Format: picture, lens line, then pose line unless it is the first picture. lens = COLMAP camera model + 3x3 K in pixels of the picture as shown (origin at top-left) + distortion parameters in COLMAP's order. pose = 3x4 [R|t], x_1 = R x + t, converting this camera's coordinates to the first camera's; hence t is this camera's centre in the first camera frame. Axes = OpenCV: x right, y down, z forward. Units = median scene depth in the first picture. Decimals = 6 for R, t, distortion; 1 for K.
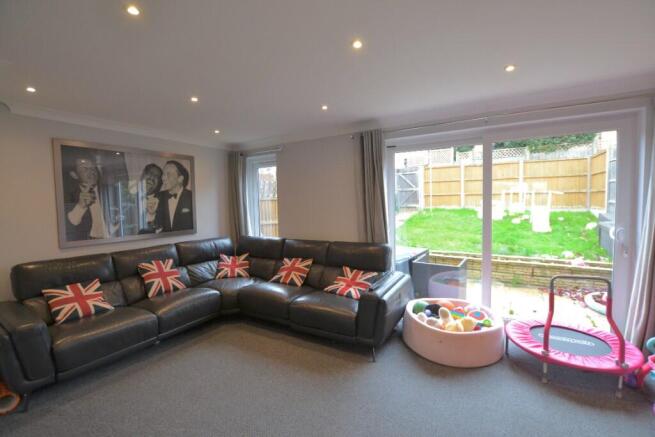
lens RADIAL K [[298.7, 0, 328.0], [0, 298.7, 217.9], [0, 0, 1]] dist [-0.022009, -0.000517]
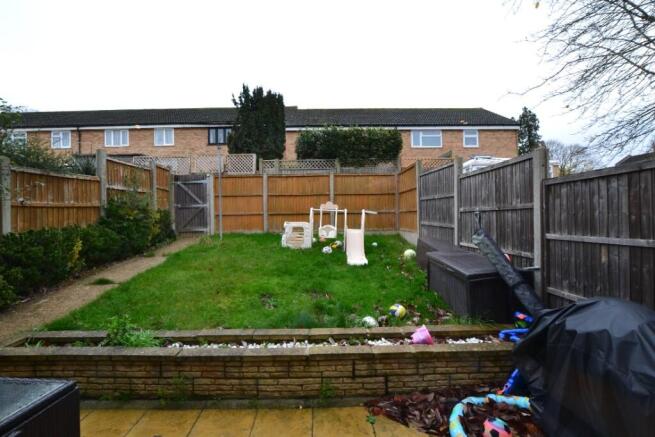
lens RADIAL K [[298.7, 0, 327.6], [0, 298.7, 217.6], [0, 0, 1]] dist [-0.022009, -0.000517]
pose [[0.850829, 0.005575, 0.525413, 0.215203], [0.030601, 0.997721, -0.060140, -0.022123], [-0.524551, 0.067247, 0.848719, 0.318879]]
